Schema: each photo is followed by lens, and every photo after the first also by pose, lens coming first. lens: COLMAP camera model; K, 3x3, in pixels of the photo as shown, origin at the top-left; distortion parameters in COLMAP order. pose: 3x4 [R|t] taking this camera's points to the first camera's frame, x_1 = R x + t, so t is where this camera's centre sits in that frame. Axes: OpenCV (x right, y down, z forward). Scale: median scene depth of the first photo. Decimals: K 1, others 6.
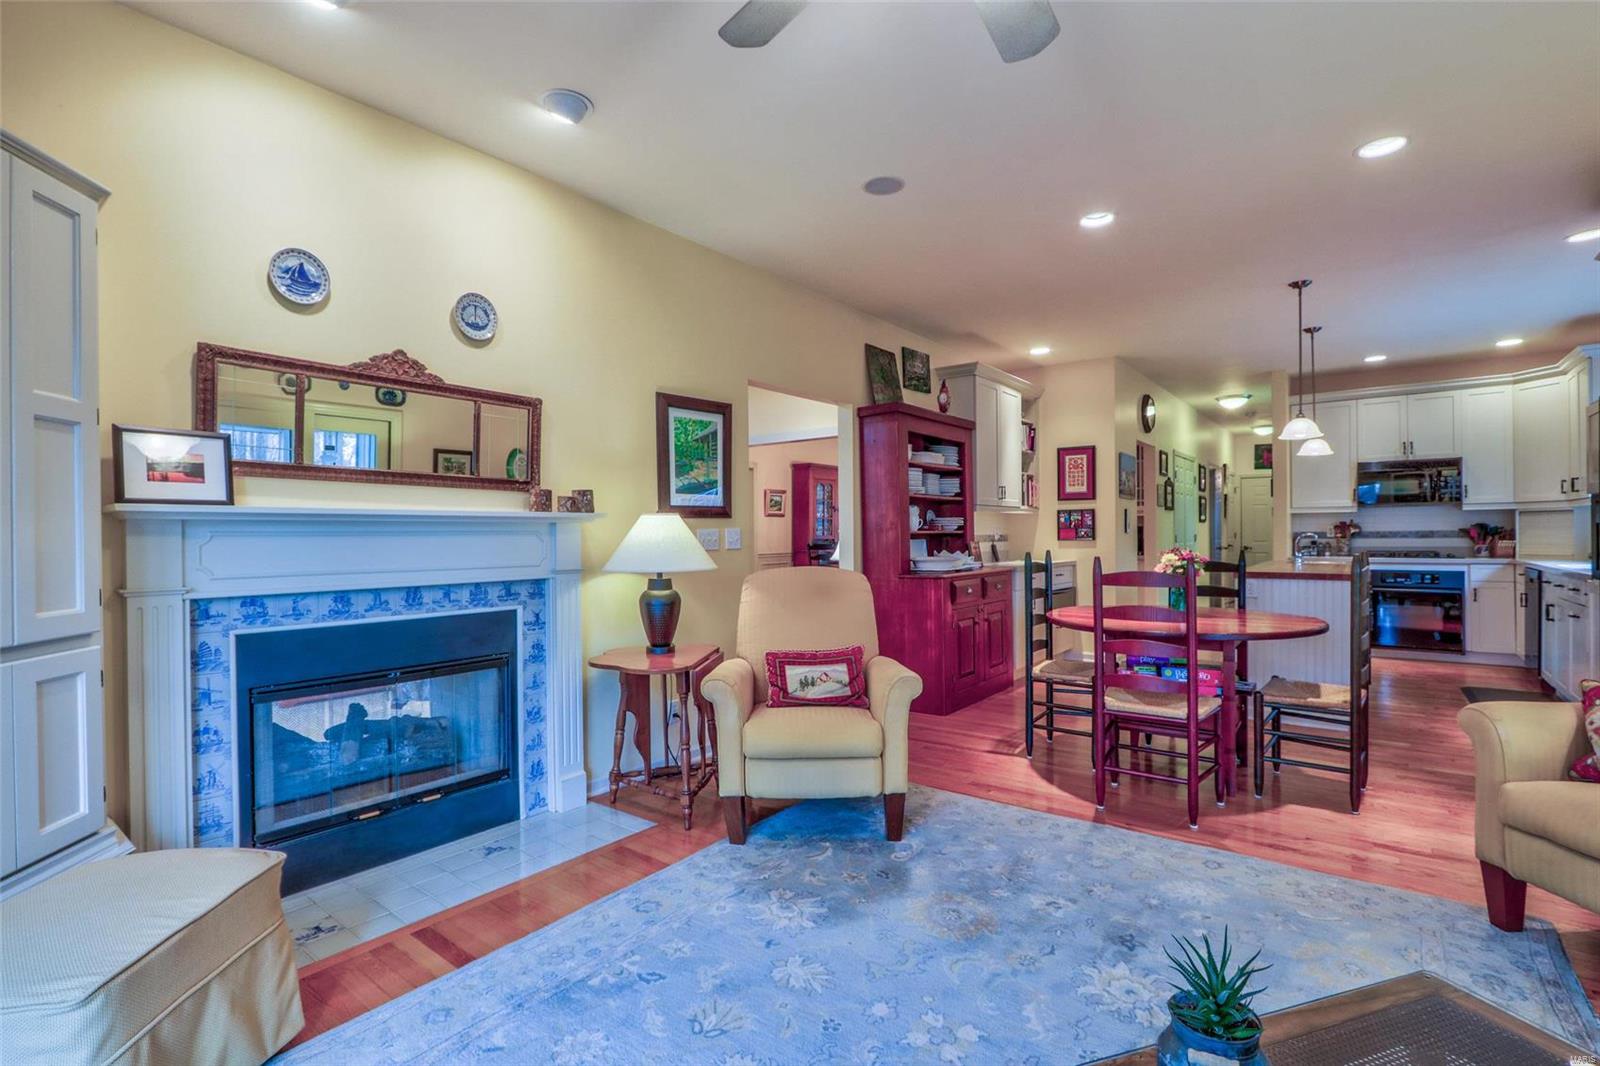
lens RADIAL K [[747.6, 0, 783.4], [0, 747.6, 537.5], [0, 0, 1]] dist [-0.018777, 0.001024]
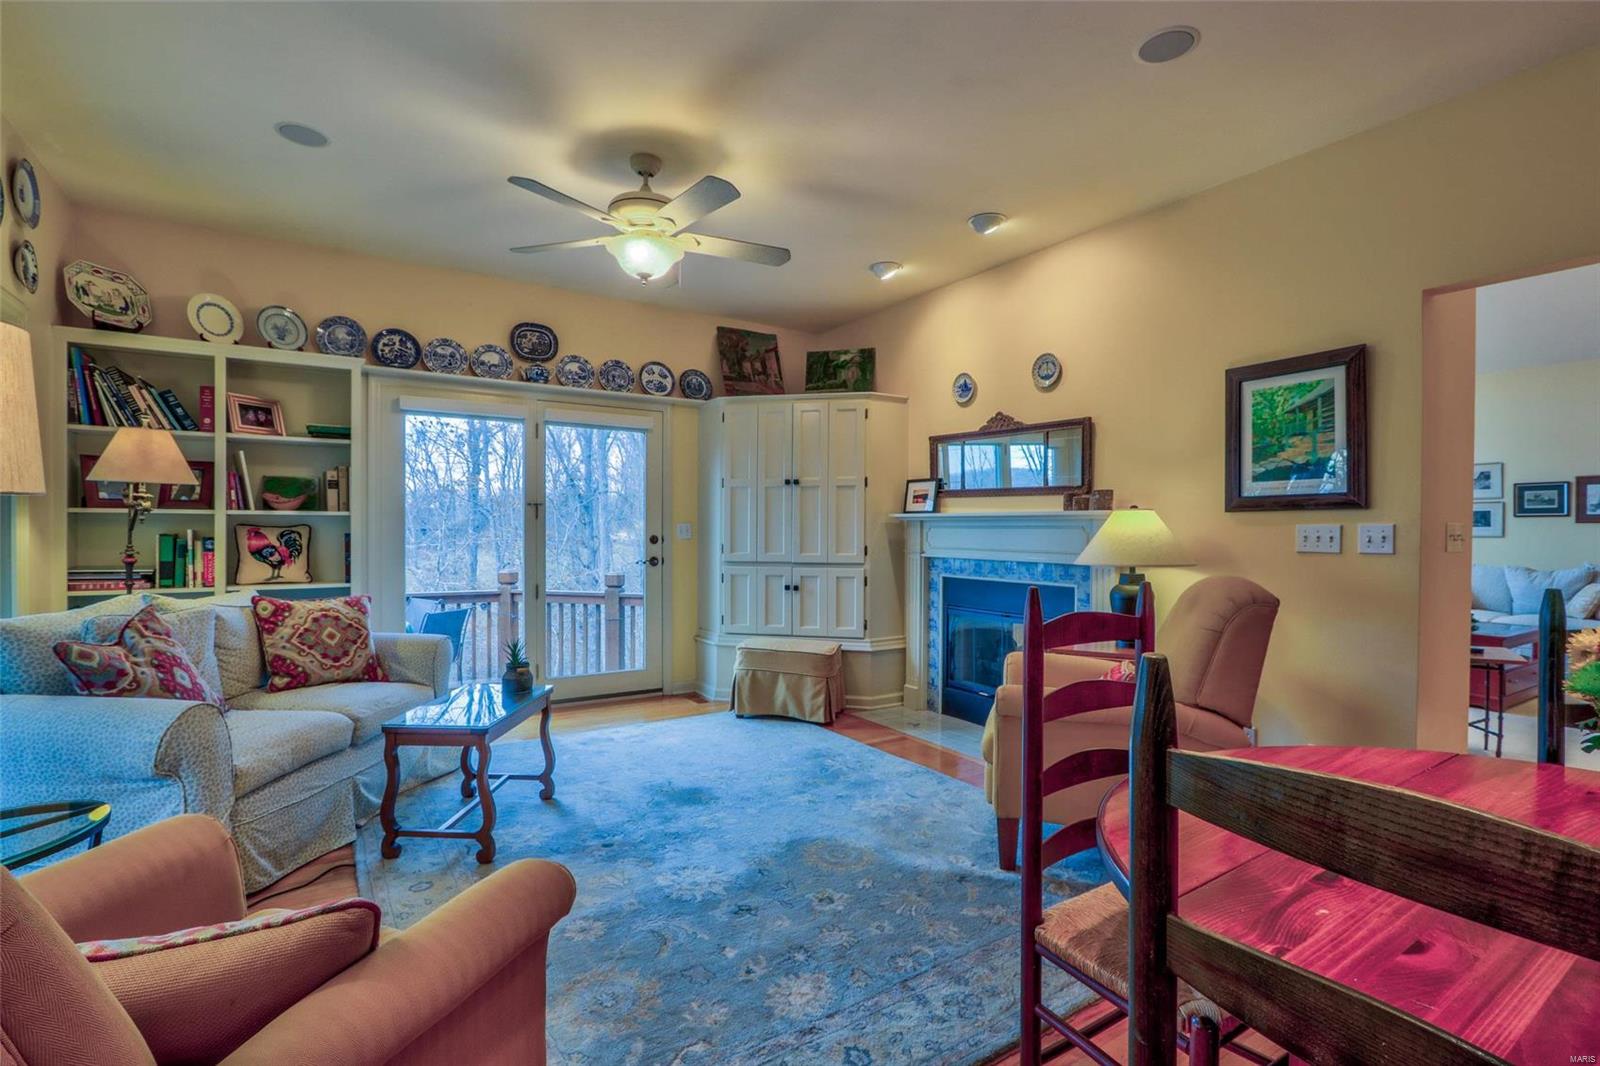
lens RADIAL K [[747.6, 0, 788.6], [0, 747.6, 525.1], [0, 0, 1]] dist [-0.018777, 0.001024]
pose [[-0.327182, 0.007290, -0.944933, 1.055529], [-0.003880, 0.999951, 0.009058, -0.020810], [0.944953, 0.006630, -0.327138, 1.008542]]
